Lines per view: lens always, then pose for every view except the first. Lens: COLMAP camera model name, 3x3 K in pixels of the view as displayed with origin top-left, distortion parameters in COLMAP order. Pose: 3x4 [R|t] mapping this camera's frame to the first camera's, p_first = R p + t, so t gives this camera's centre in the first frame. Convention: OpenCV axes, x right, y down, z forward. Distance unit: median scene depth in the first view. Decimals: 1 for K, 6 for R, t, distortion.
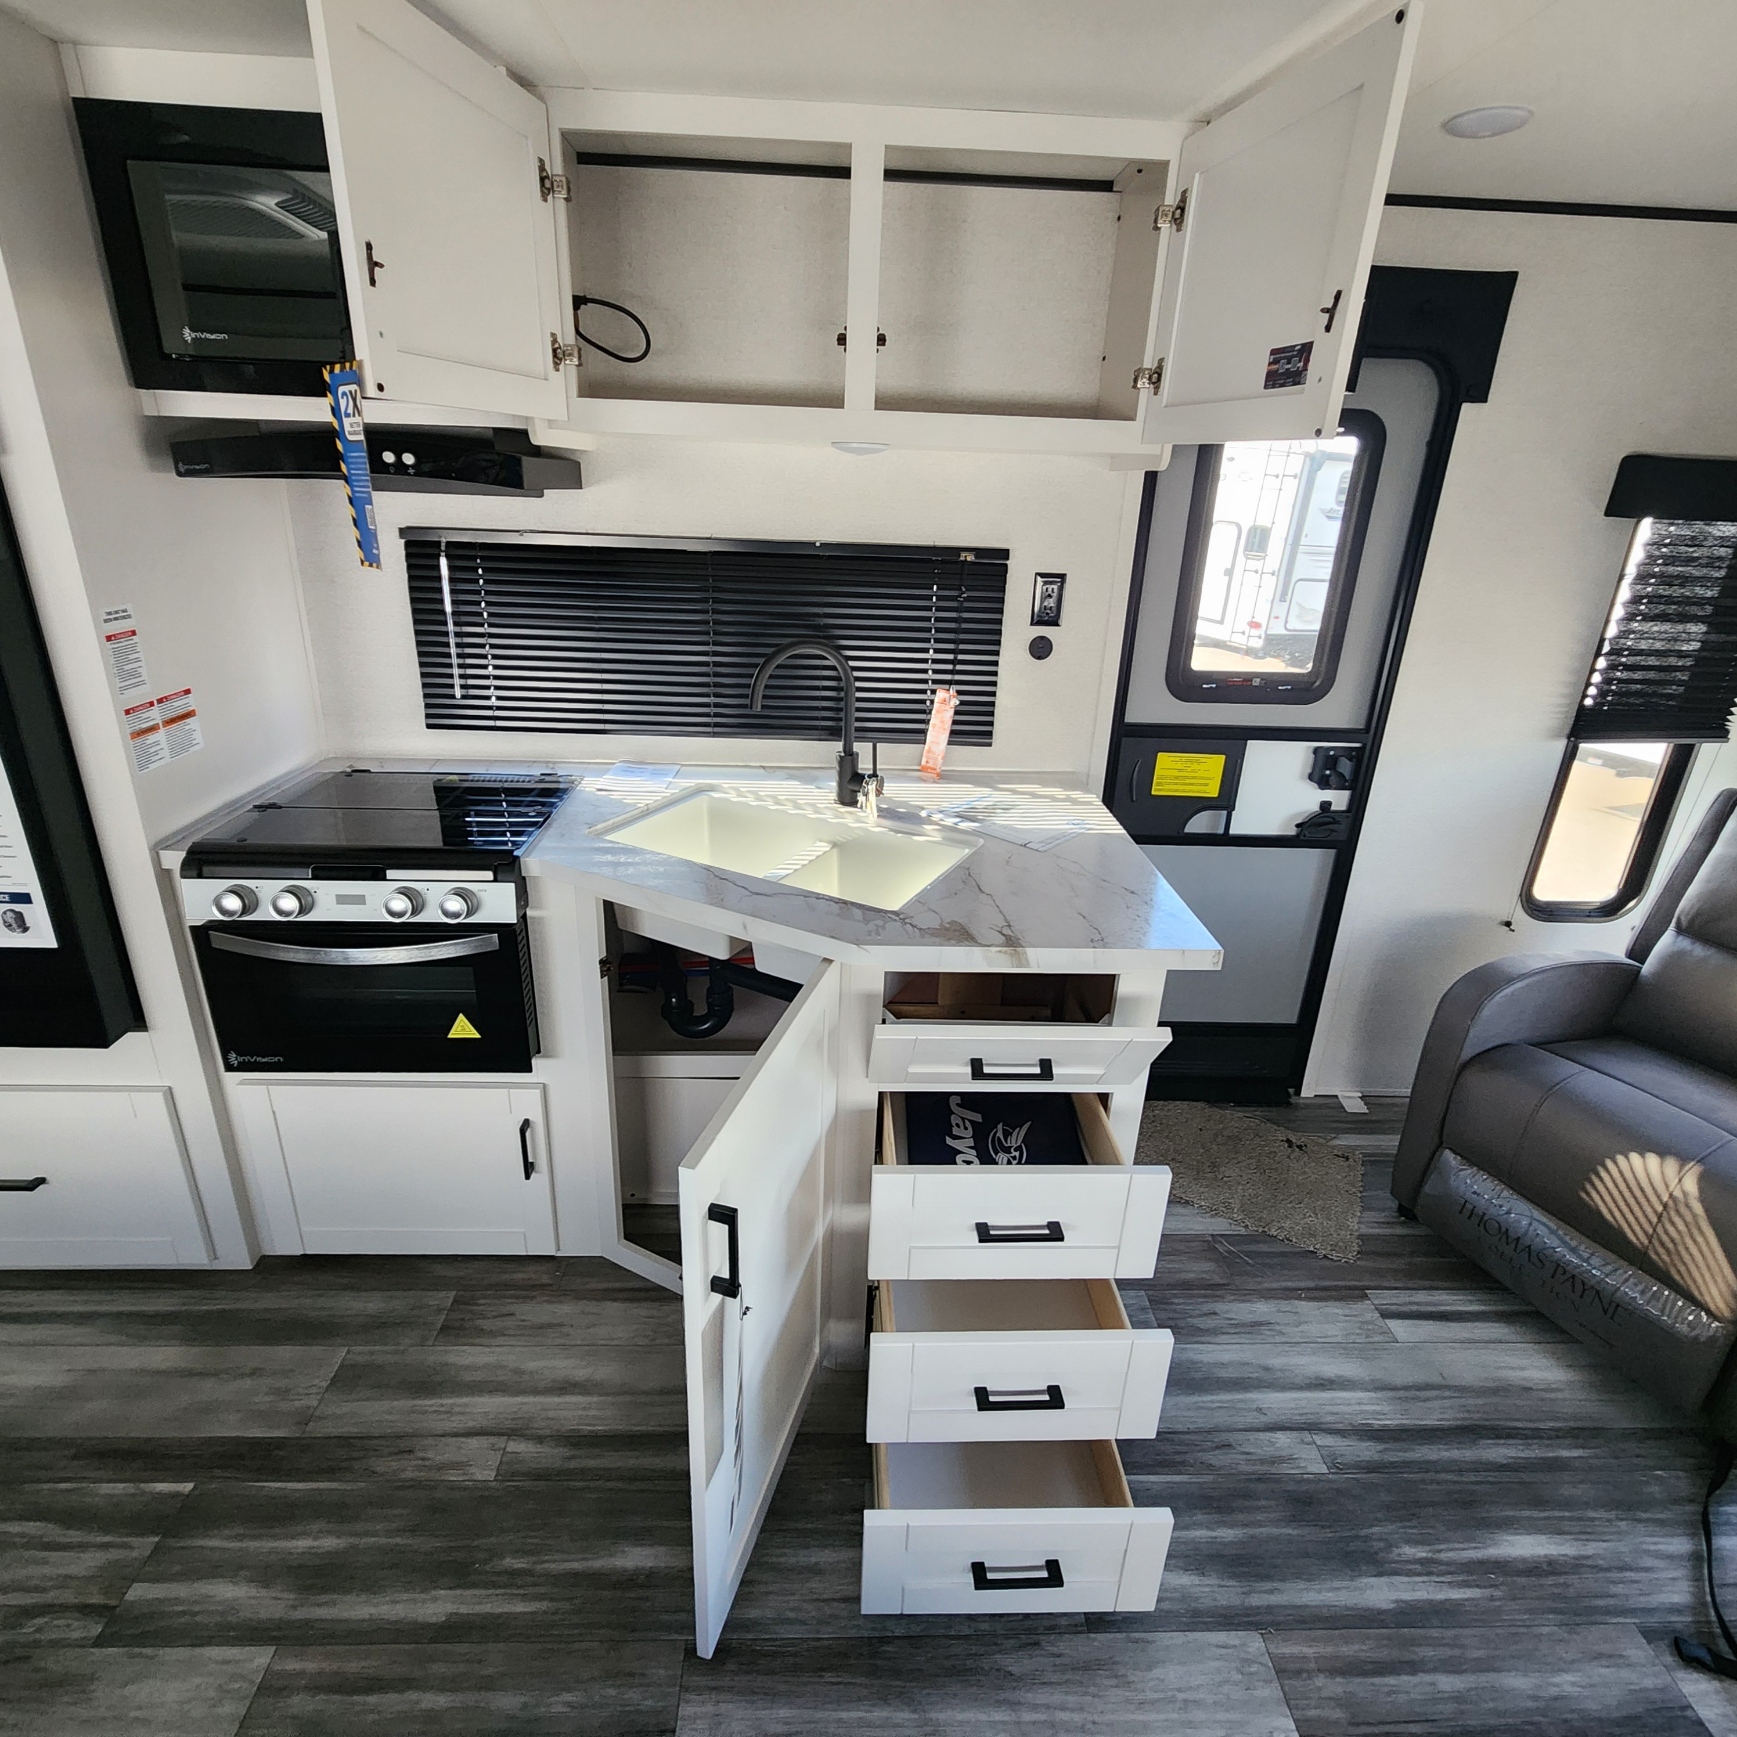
lens RADIAL K [[985.0, 0, 868.5], [0, 985.0, 868.5], [0, 0, 1]] dist [-0.004819, 0.001028]
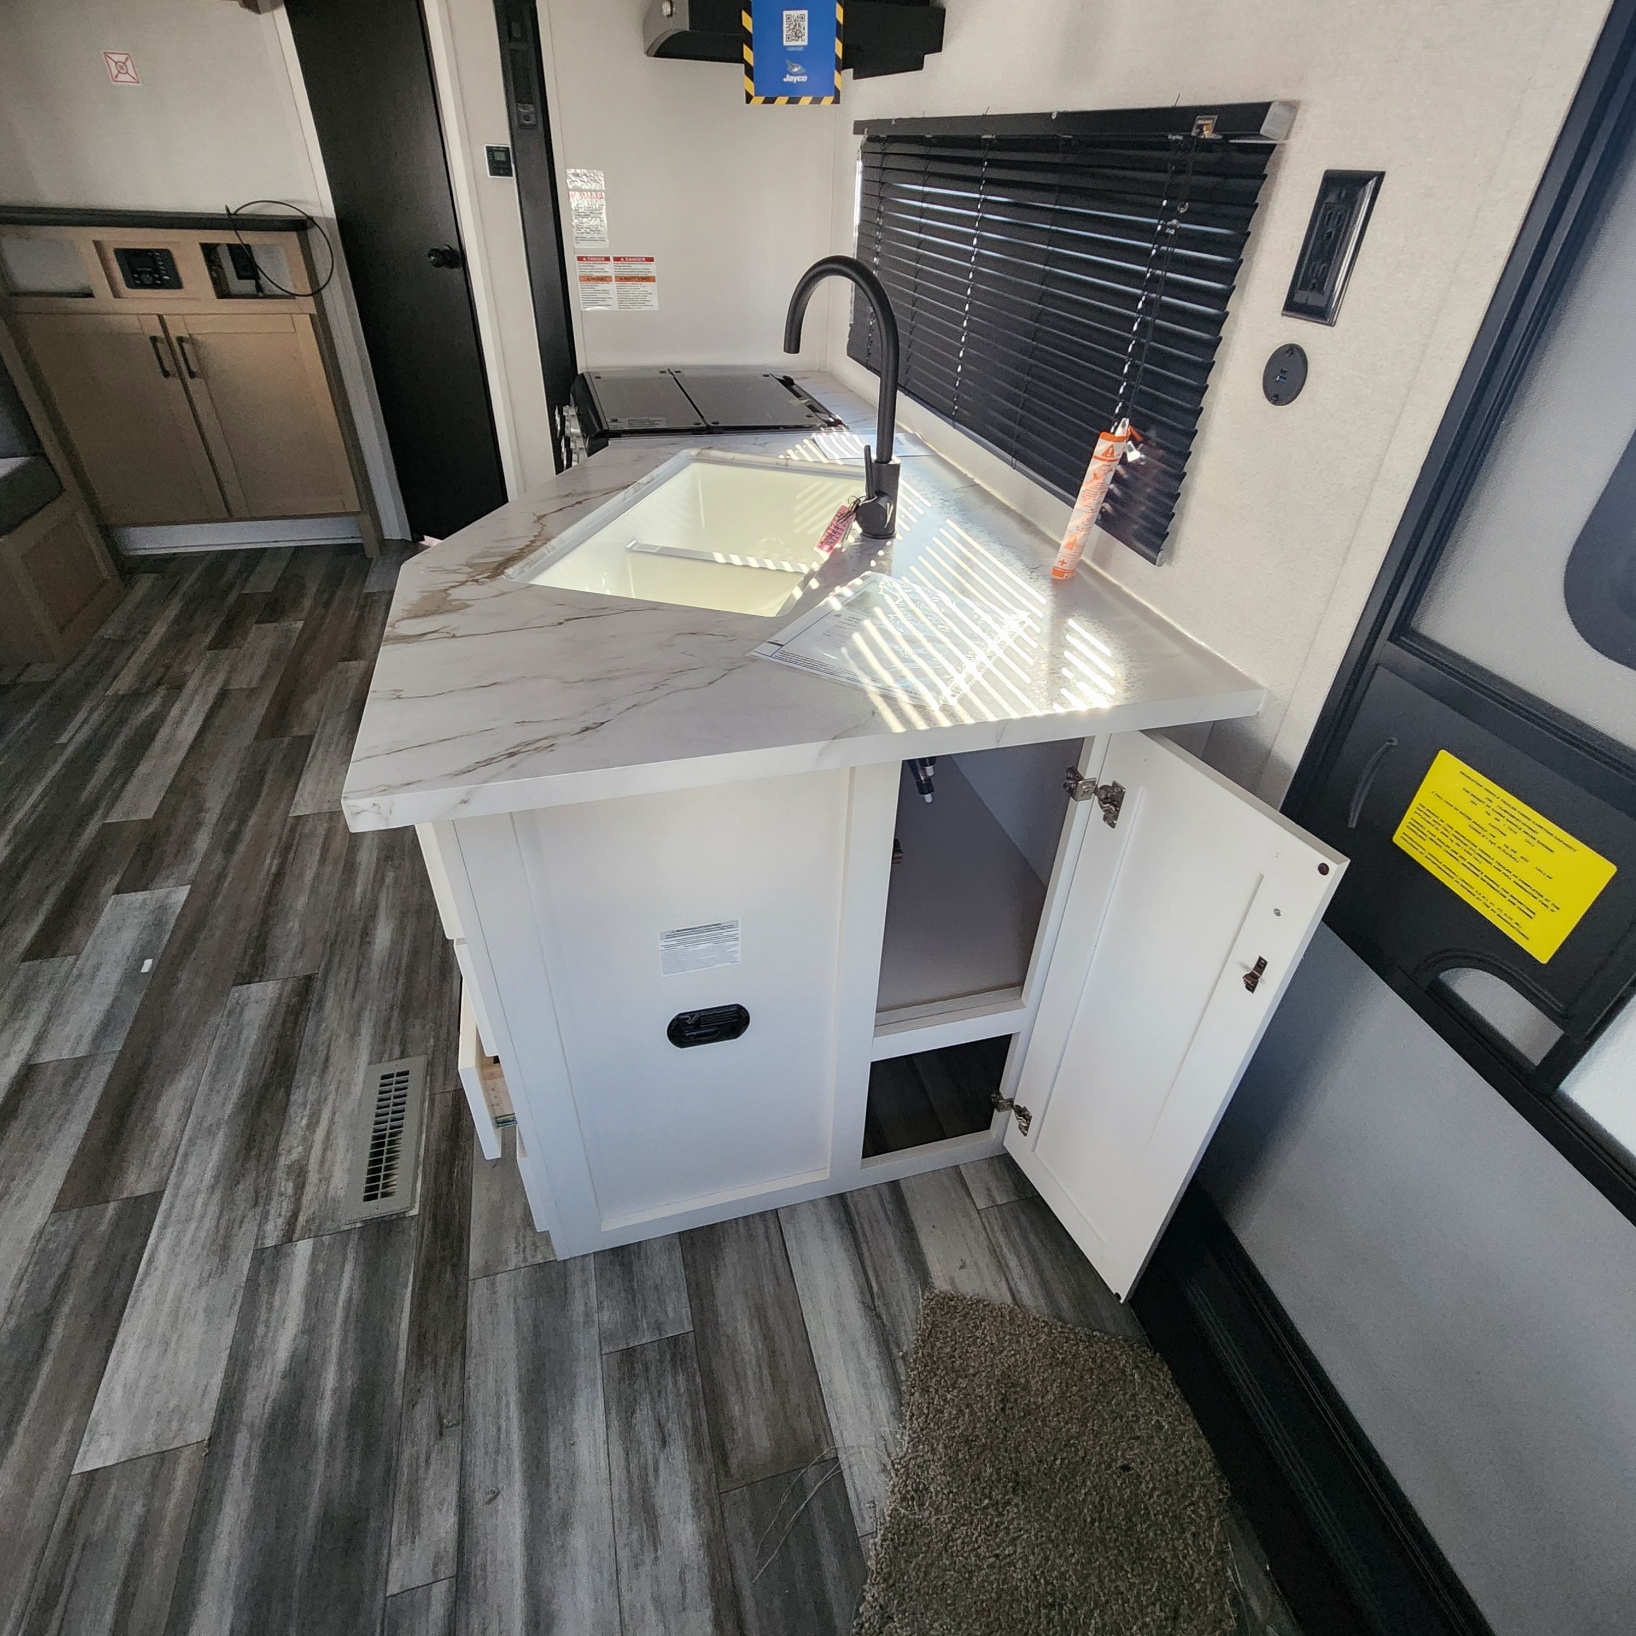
lens RADIAL K [[896.3, 0, 818.0], [0, 896.3, 818.0], [0, 0, 1]] dist [-0.000817, -0.002485]
pose [[0.206714, 0.560023, -0.802274, 0.623606], [-0.384232, 0.800573, 0.459835, -0.189572], [0.899797, 0.213206, 0.380668, 0.787242]]
